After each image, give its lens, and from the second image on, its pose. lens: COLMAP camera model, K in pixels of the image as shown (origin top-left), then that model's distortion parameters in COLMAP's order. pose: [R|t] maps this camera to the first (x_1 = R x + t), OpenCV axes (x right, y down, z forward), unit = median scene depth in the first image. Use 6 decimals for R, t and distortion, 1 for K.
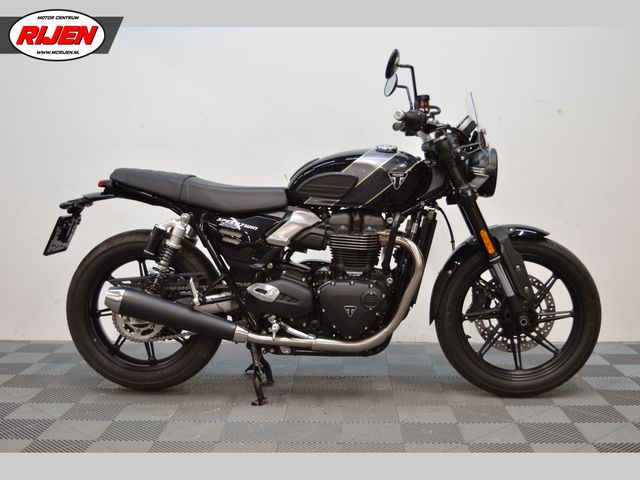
lens RADIAL K [[805.0, 0, 320.0], [0, 805.0, 240.0], [0, 0, 1]] dist [-0.030689, -0.001842]
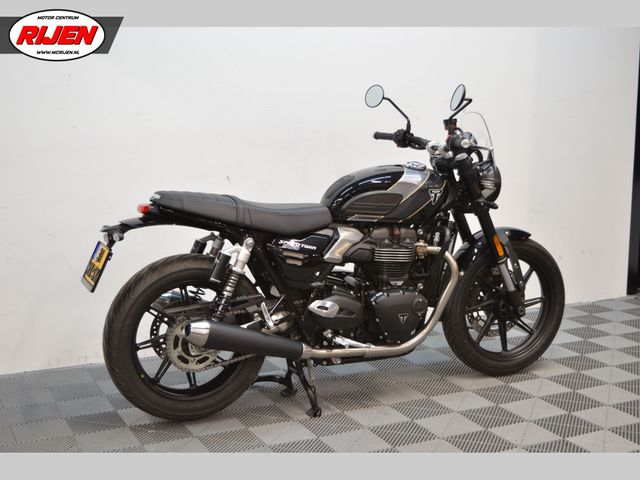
lens RADIAL K [[926.7, 0, 320.0], [0, 926.7, 240.0], [0, 0, 1]] dist [0.007625, 0.005090]
pose [[0.880851, -0.067396, 0.468572, -0.623034], [0.034378, 0.996307, 0.078677, -0.116700], [-0.472144, -0.053194, 0.879915, -0.044607]]
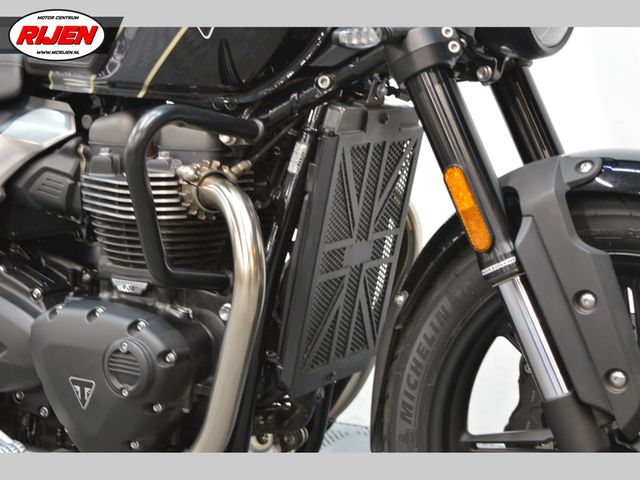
lens RADIAL K [[1217.9, 0, 320.0], [0, 1217.9, 240.0], [0, 0, 1]] dist [0.011613, 0.017142]
pose [[0.870558, 0.046440, -0.489869, 0.371313], [-0.022812, 0.998275, 0.054097, -0.008756], [0.491536, -0.035920, 0.870116, 0.574440]]
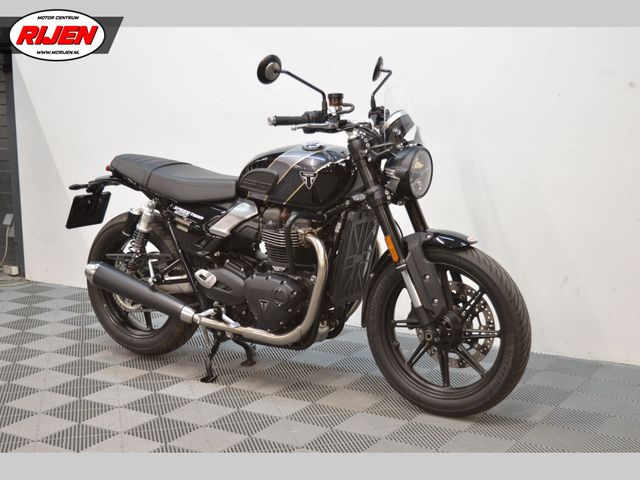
lens RADIAL K [[982.6, 0, 320.0], [0, 982.6, 240.0], [0, 0, 1]] dist [0.001766, -0.046169]
pose [[0.865118, 0.074689, -0.495976, 0.694180], [-0.035721, 0.995514, 0.087607, -0.103952], [0.500295, -0.058074, 0.863905, -0.042719]]
